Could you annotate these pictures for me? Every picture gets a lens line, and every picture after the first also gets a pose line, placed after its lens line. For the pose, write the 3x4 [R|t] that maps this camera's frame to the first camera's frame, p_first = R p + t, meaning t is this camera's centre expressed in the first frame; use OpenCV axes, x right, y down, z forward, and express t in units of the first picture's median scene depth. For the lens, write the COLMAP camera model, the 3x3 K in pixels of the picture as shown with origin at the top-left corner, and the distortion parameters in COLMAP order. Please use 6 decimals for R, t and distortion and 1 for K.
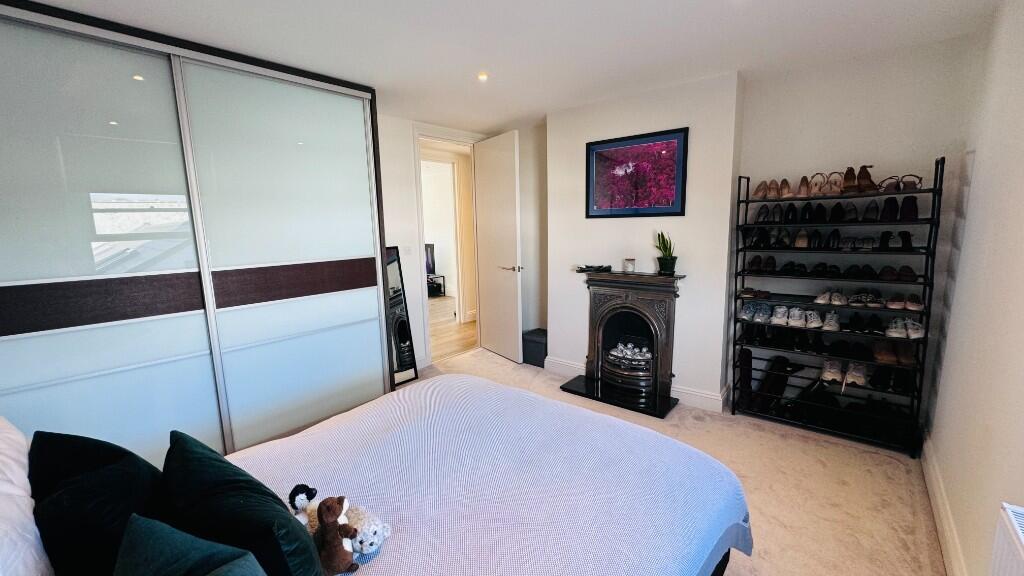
lens RADIAL K [[415.0, 0, 513.4], [0, 415.0, 284.6], [0, 0, 1]] dist [0.000526, 0.000340]
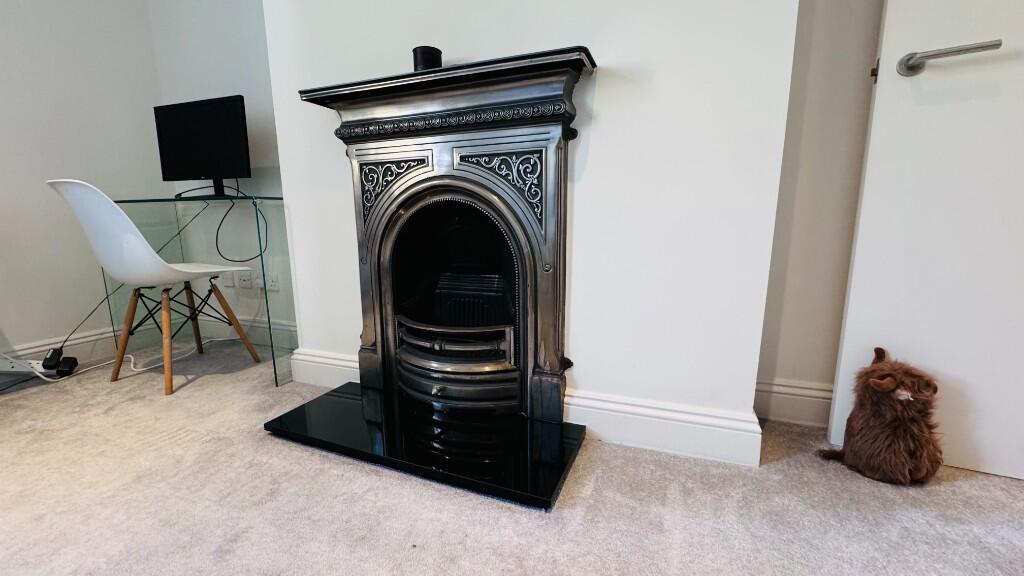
lens RADIAL K [[408.4, 0, 510.2], [0, 408.4, 287.5], [0, 0, 1]] dist [-0.001869, 0.000004]
pose [[0.950296, -0.038175, 0.308998, 0.216303], [0.031512, 0.999151, 0.026529, 0.134219], [-0.309748, -0.015473, 0.950693, 0.642485]]
